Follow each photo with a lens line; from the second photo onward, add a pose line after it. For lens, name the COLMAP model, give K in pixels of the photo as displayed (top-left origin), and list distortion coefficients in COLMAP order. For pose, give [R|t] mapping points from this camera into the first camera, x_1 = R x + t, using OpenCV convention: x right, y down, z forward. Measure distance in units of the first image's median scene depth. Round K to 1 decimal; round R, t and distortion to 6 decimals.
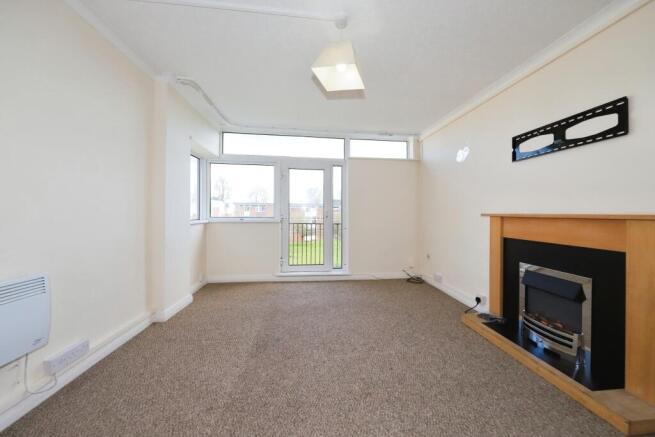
lens RADIAL K [[218.6, 0, 329.8], [0, 218.6, 210.8], [0, 0, 1]] dist [-0.000109, -0.000023]
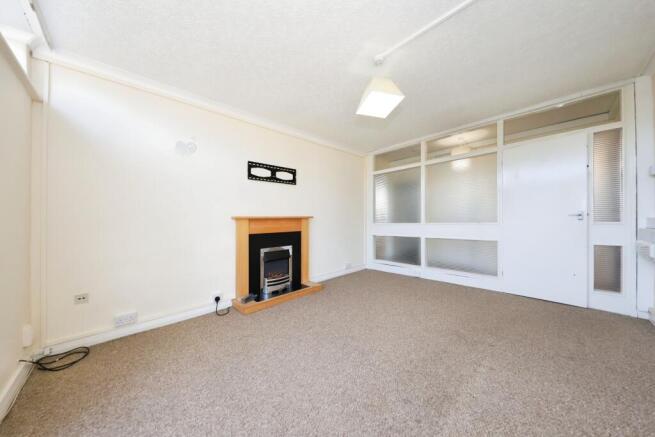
lens RADIAL K [[220.3, 0, 326.2], [0, 220.3, 220.7], [0, 0, 1]] dist [0.000360, -0.003980]
pose [[-0.600576, -0.001657, 0.799566, -0.608260], [0.004032, 0.999979, 0.005101, 0.036143], [-0.799558, 0.006287, -0.600556, 1.556061]]
